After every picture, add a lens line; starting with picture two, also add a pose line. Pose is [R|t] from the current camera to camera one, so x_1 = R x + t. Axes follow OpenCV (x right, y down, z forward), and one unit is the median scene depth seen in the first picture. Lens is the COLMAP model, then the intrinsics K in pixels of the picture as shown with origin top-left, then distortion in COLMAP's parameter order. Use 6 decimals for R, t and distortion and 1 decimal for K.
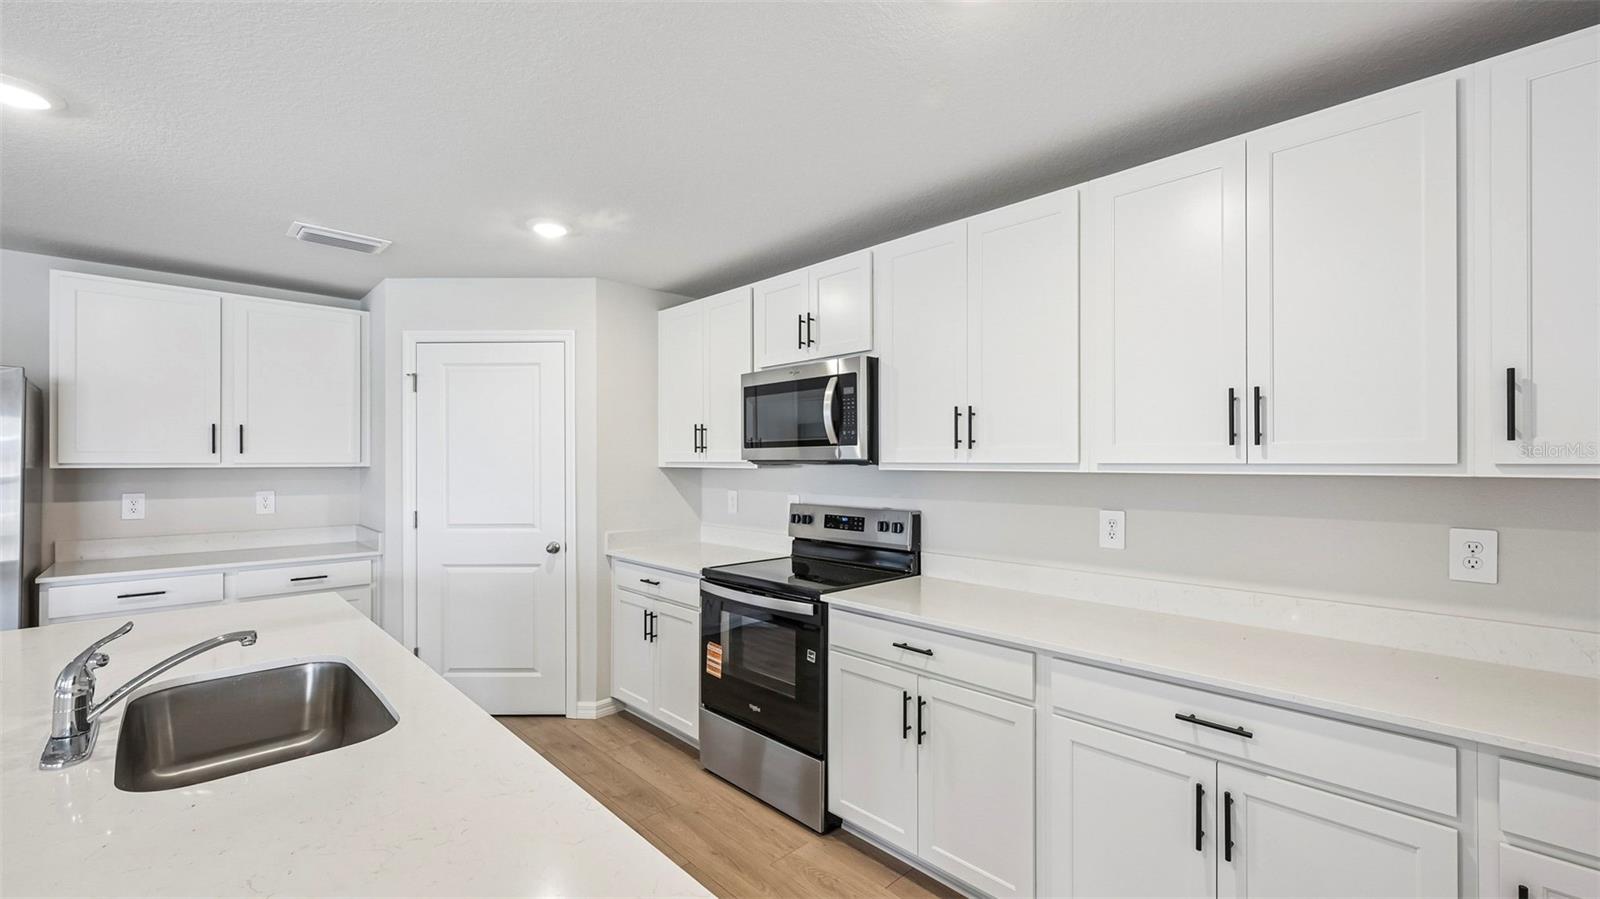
lens RADIAL K [[648.8, 0, 804.4], [0, 648.8, 459.1], [0, 0, 1]] dist [-0.000129, 0.000189]
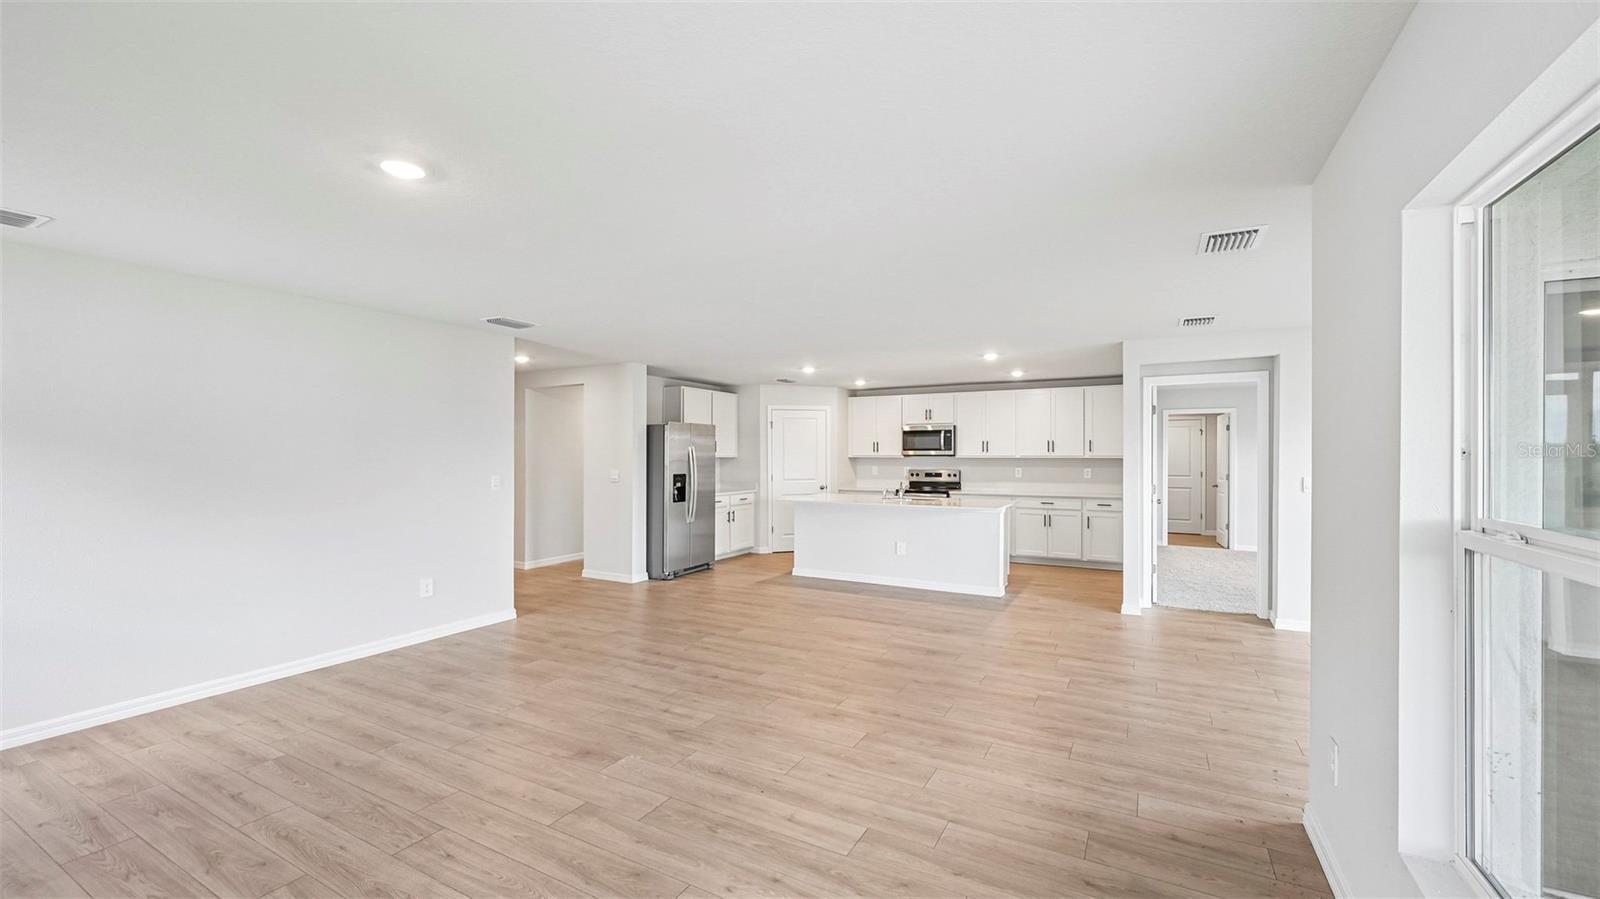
lens RADIAL K [[638.7, 0, 805.6], [0, 638.7, 455.9], [0, 0, 1]] dist [-0.001663, 0.000010]
pose [[0.954865, -0.000169, 0.297039, -1.412249], [-0.001259, 0.999989, 0.004616, -0.006628], [-0.297036, -0.004782, 0.954854, -1.712310]]
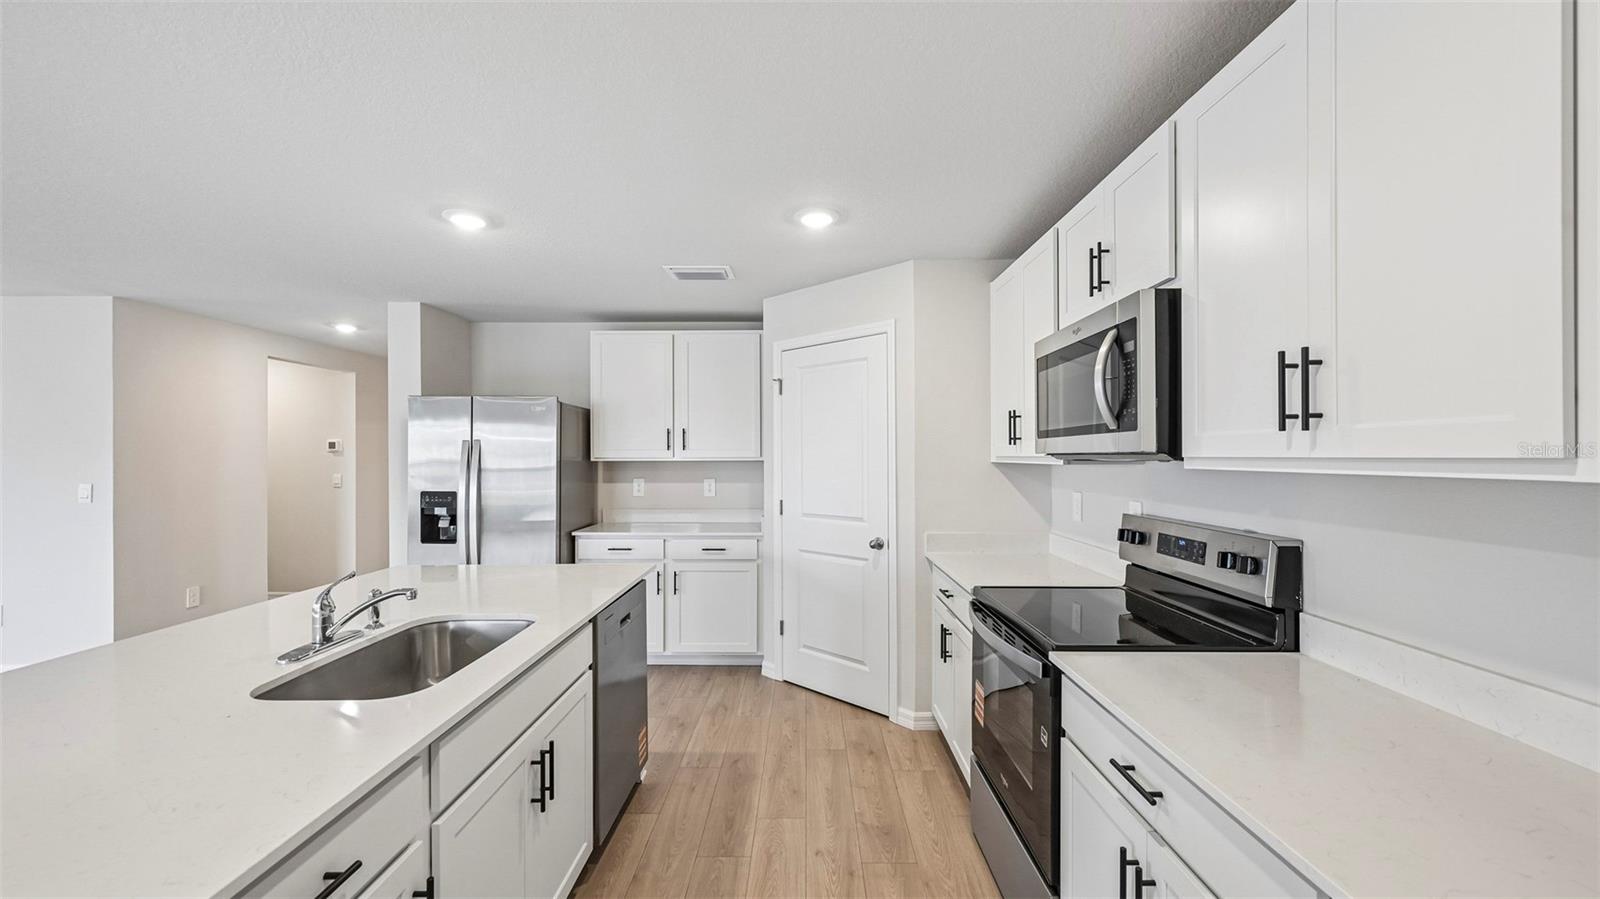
lens RADIAL K [[638.7, 0, 805.6], [0, 638.7, 455.9], [0, 0, 1]] dist [-0.001663, 0.000010]
pose [[0.711000, -0.001885, -0.703190, 0.247484], [0.005424, 0.999981, 0.002803, 0.000500], [0.703171, -0.005808, 0.710997, 0.269875]]
